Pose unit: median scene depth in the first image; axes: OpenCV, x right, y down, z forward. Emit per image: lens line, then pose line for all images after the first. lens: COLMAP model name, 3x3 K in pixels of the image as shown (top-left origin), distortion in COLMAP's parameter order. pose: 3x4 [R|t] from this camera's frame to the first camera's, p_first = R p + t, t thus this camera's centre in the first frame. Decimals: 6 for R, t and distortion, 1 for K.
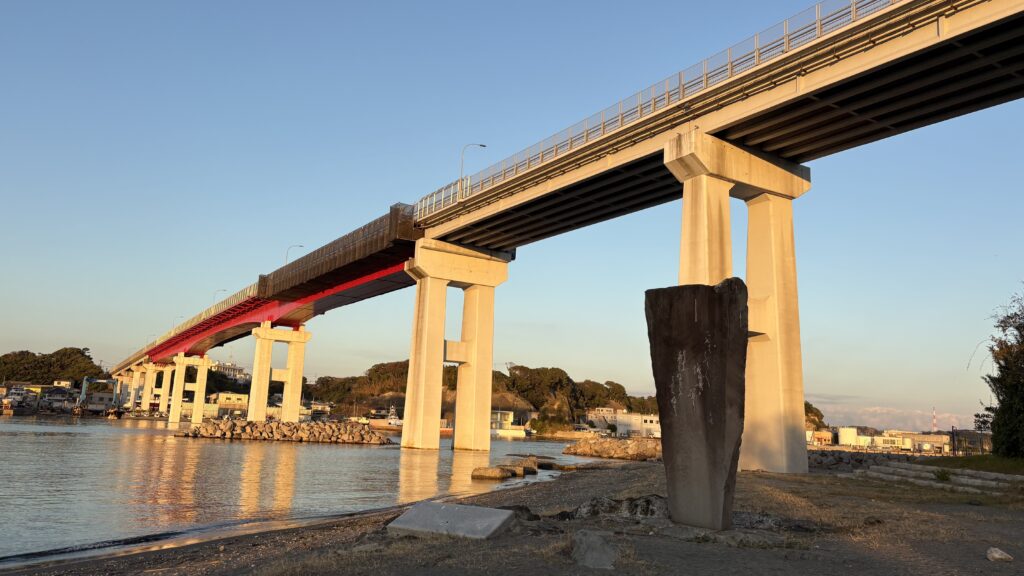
lens RADIAL K [[767.5, 0, 512.0], [0, 767.5, 288.0], [0, 0, 1]] dist [0.107325, -0.213555]
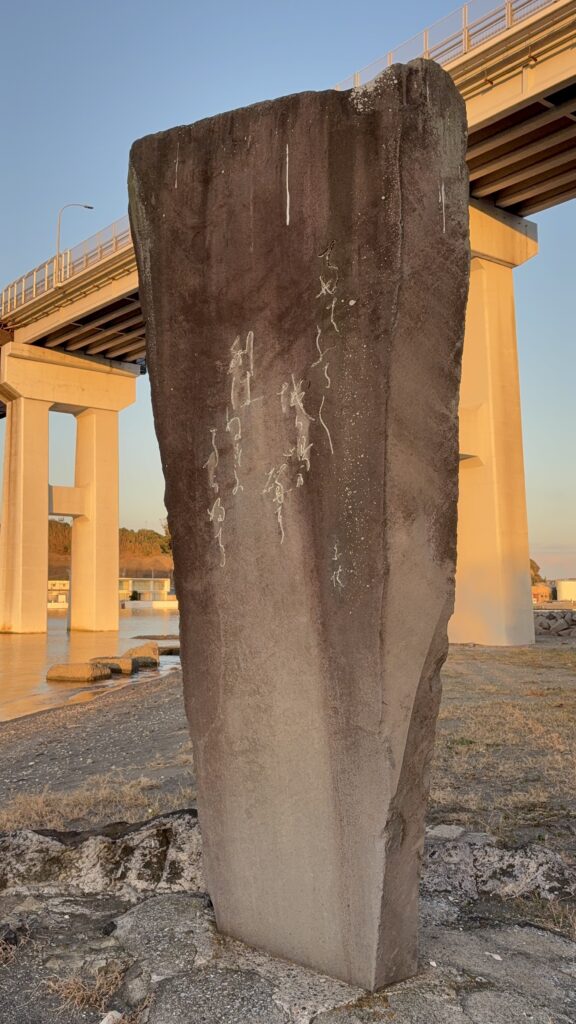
lens RADIAL K [[914.9, 0, 288.0], [0, 914.9, 512.0], [0, 0, 1]] dist [0.055975, -0.005566]
pose [[0.992622, -0.031678, 0.117036, 0.051227], [0.021190, 0.995735, 0.089793, 0.030281], [-0.119381, -0.086651, 0.989060, 0.173347]]
